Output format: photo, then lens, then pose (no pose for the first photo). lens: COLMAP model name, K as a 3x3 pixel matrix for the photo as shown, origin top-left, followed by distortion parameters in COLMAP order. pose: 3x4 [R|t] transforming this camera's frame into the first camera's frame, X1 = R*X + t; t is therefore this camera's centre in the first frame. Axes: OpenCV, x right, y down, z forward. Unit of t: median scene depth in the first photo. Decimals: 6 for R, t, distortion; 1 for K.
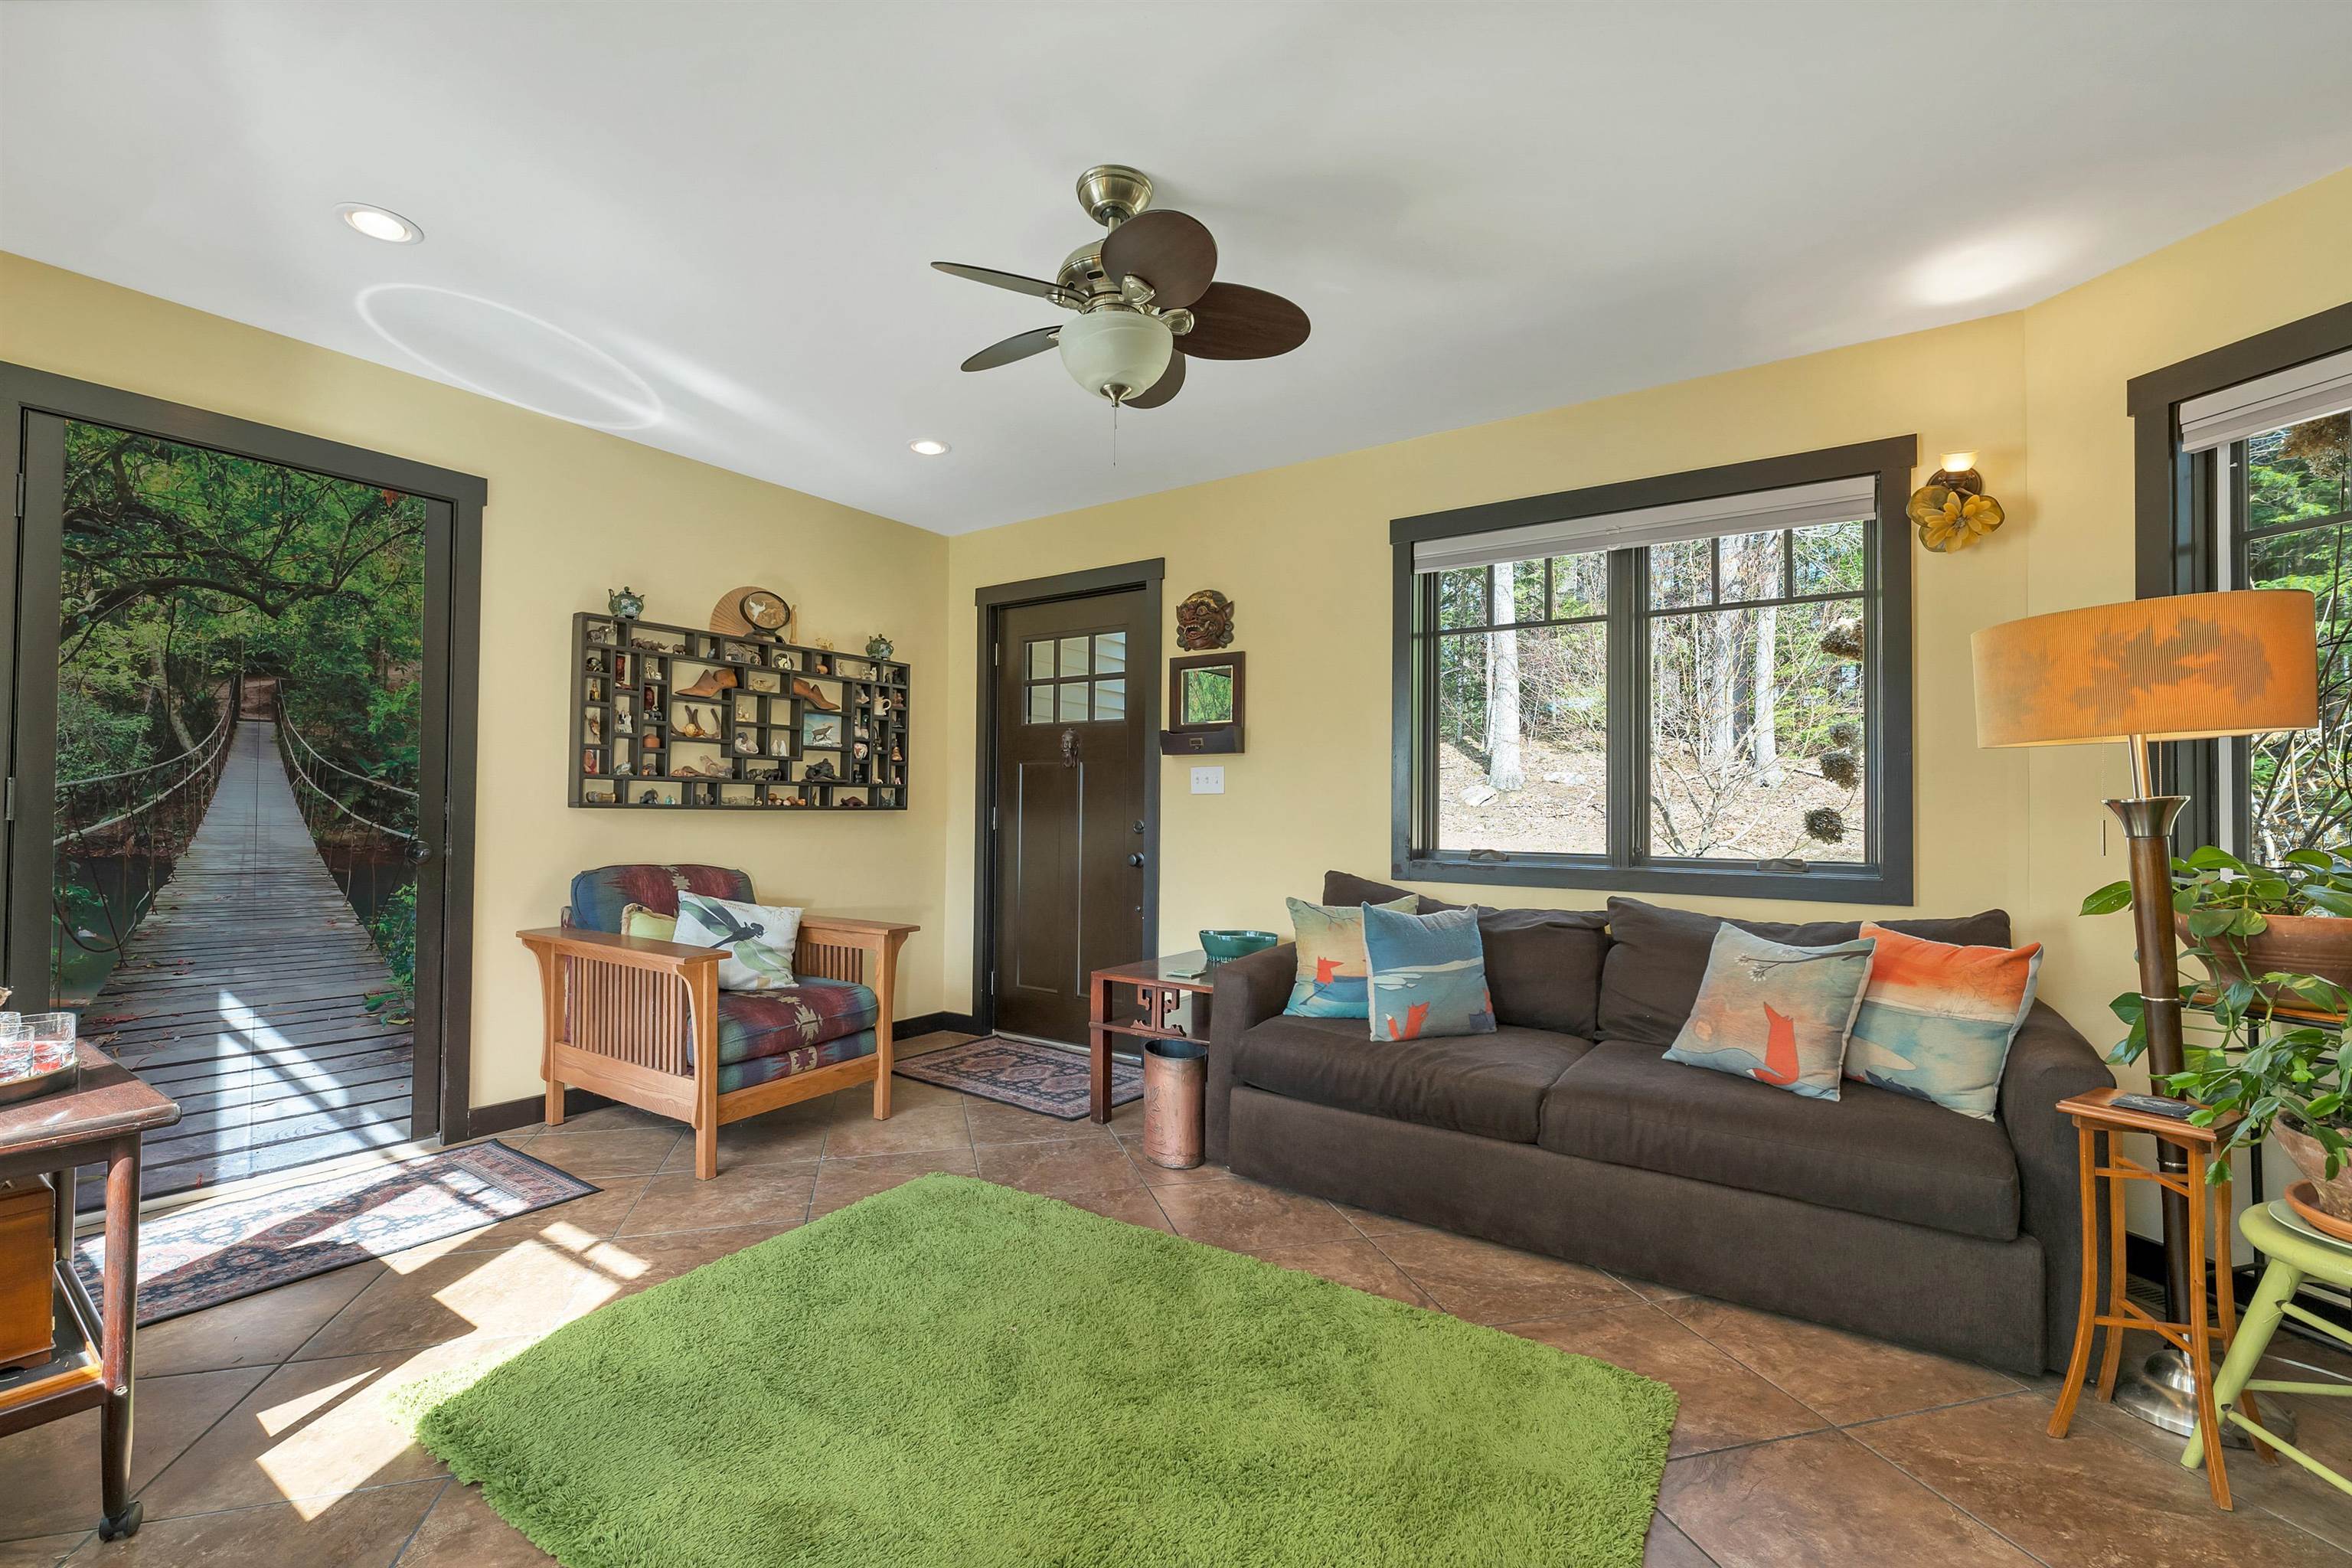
lens RADIAL K [[1002.9, 0, 1165.2], [0, 1002.9, 792.3], [0, 0, 1]] dist [-0.007766, 0.003386]
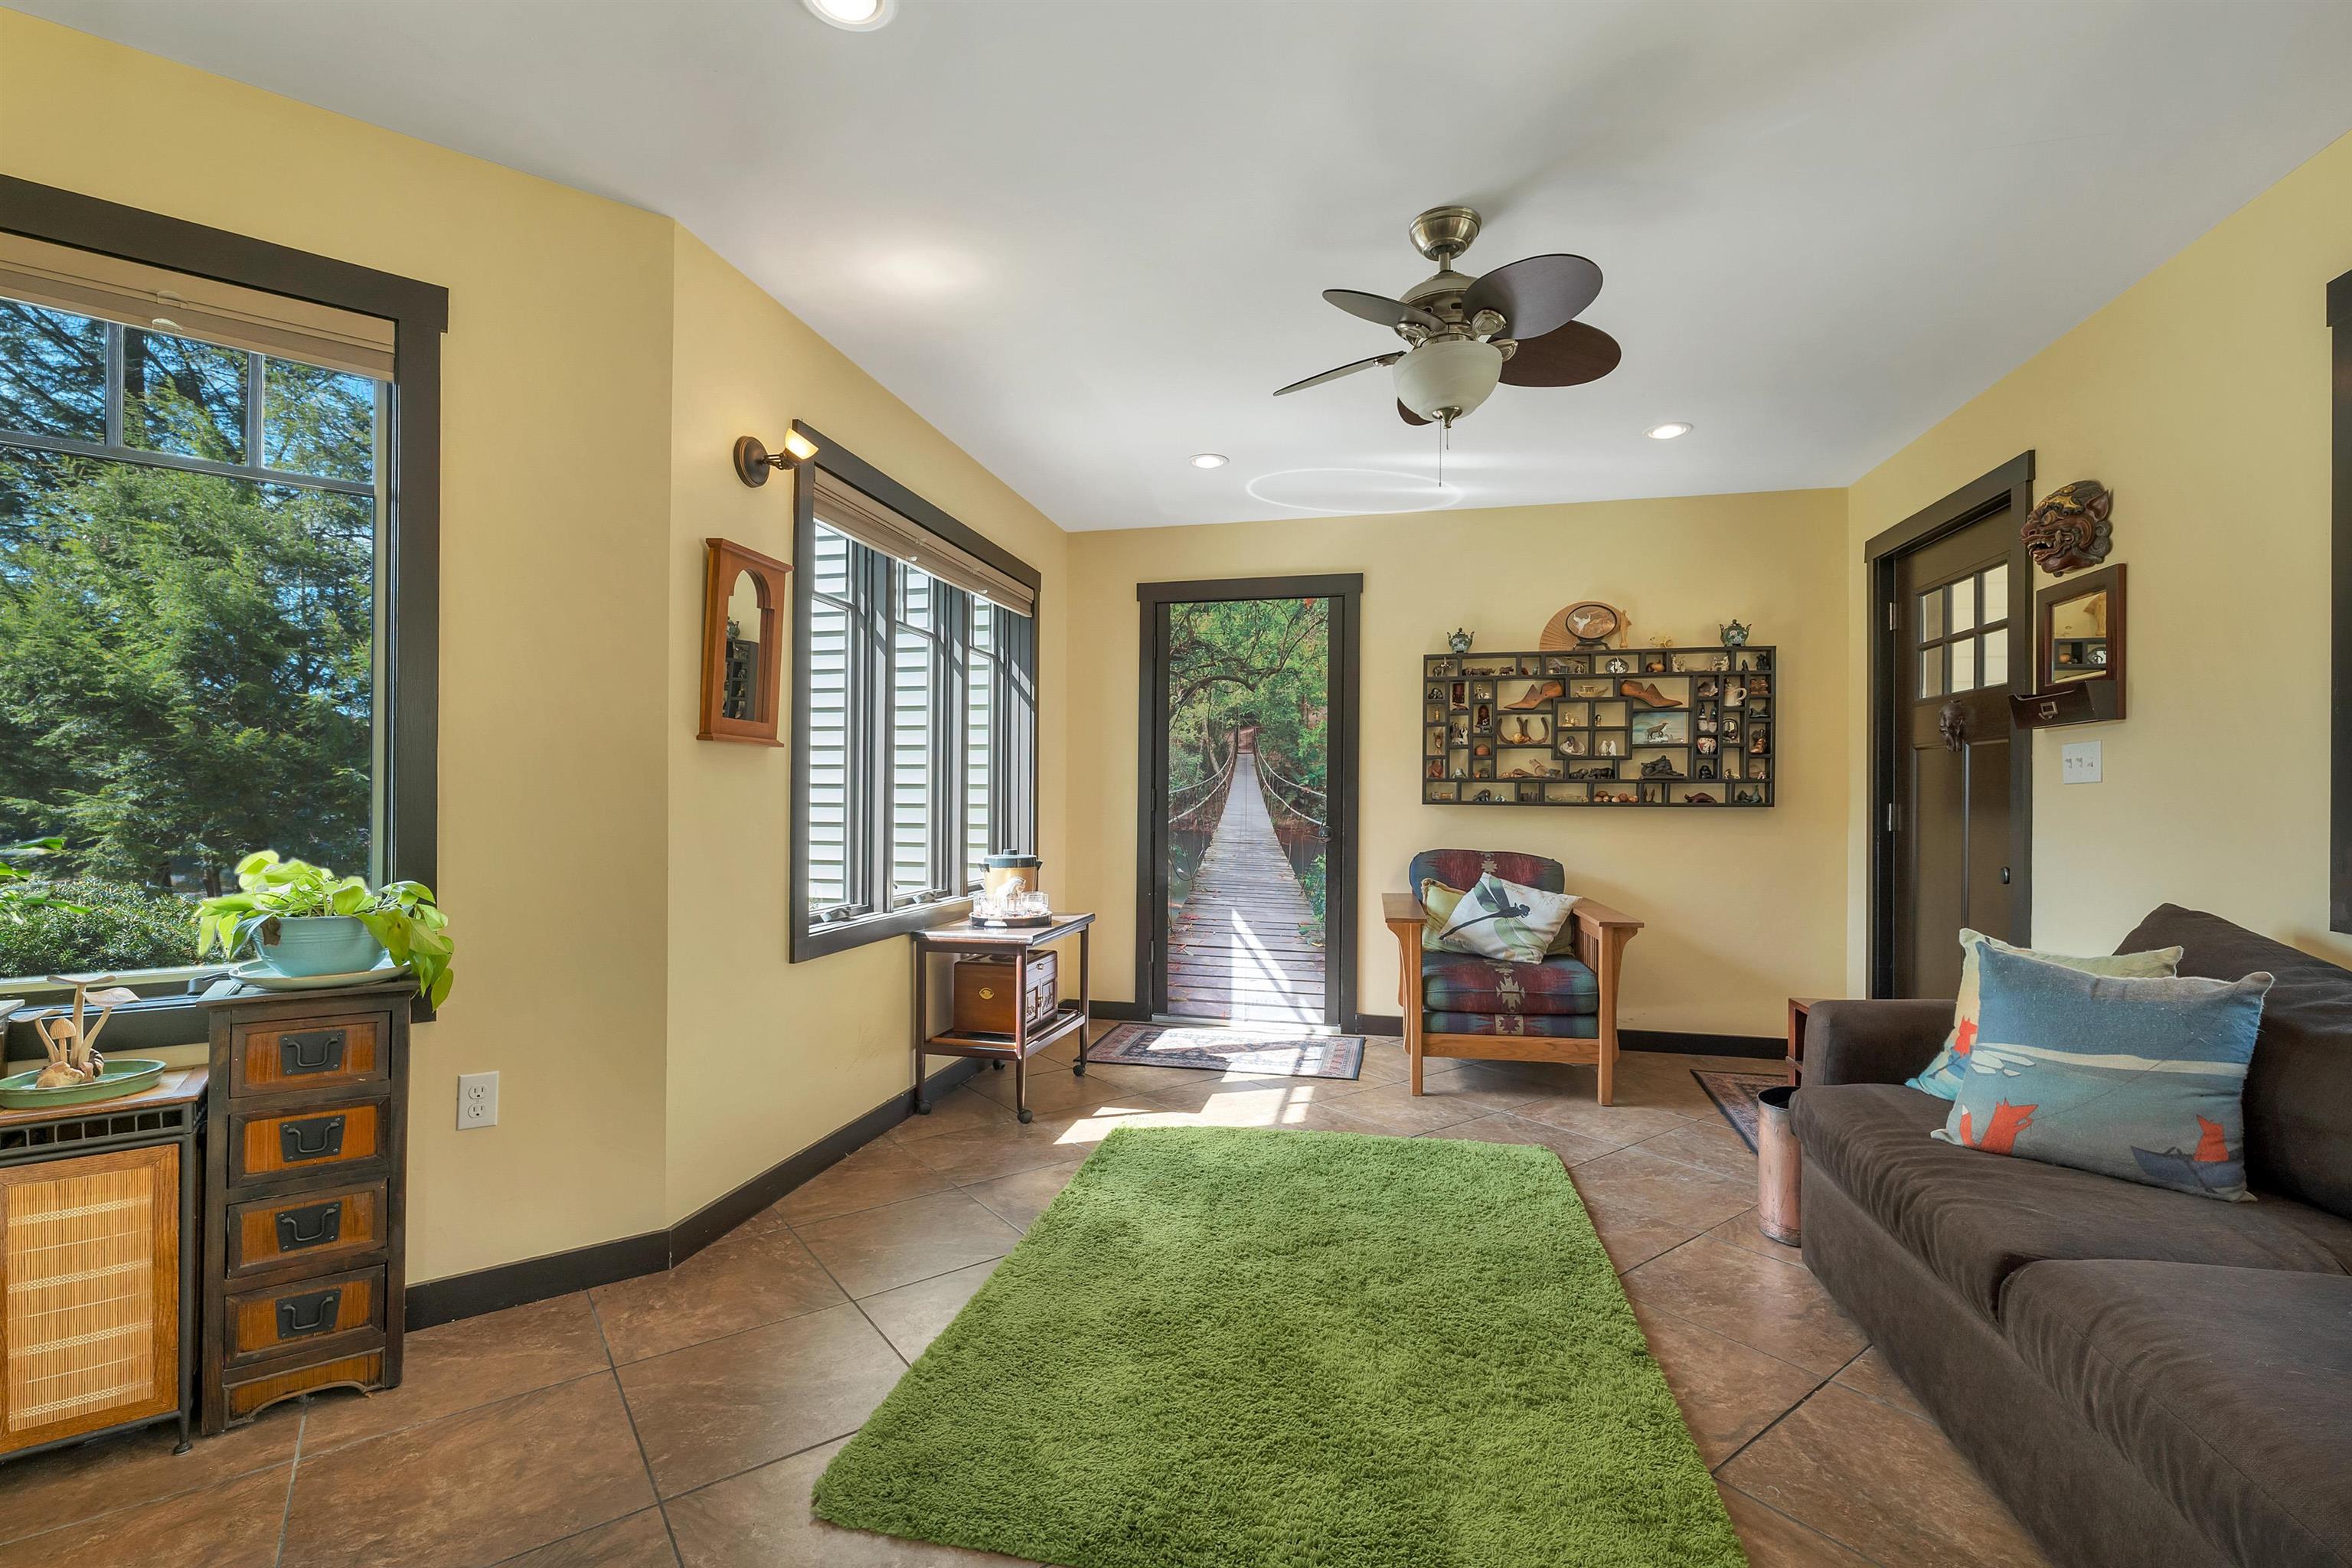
lens RADIAL K [[1002.9, 0, 1146.6], [0, 1002.9, 796.9], [0, 0, 1]] dist [-0.007766, 0.003386]
pose [[0.351512, -0.009759, -0.936132, 0.510925], [0.013083, 0.999899, -0.005511, 0.007861], [0.936092, -0.010310, 0.351605, 0.195199]]
